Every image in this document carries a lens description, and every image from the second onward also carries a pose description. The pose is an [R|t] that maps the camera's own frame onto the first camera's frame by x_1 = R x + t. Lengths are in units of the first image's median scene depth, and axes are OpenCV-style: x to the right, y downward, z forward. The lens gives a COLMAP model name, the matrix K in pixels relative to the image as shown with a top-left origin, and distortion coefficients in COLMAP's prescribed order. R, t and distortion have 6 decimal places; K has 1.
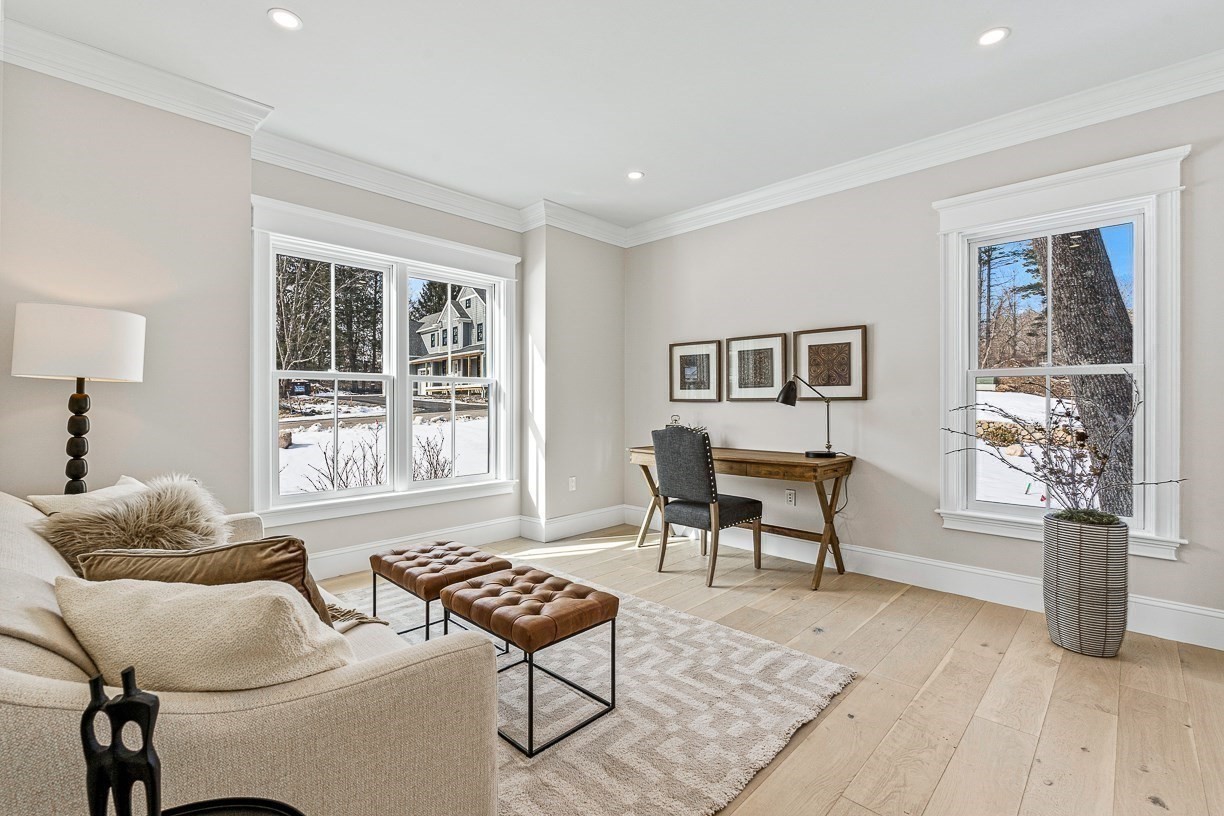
lens RADIAL K [[554.2, 0, 613.7], [0, 554.2, 404.0], [0, 0, 1]] dist [-0.005021, 0.000169]
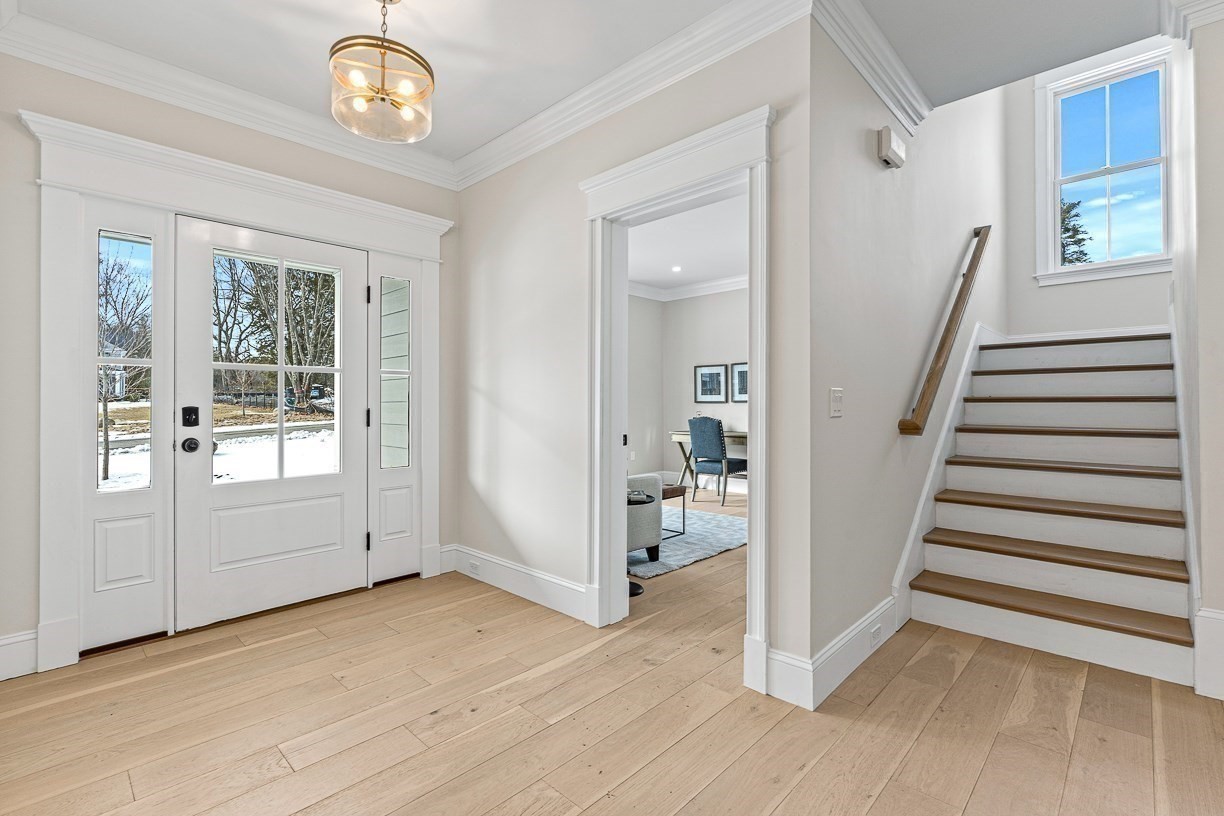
lens RADIAL K [[554.2, 0, 610.1], [0, 554.2, 403.1], [0, 0, 1]] dist [-0.005021, 0.000169]
pose [[0.999916, -0.003562, -0.012488, -0.130856], [0.003475, 0.999970, -0.006972, 0.007062], [0.012512, 0.006928, 0.999898, -0.625642]]
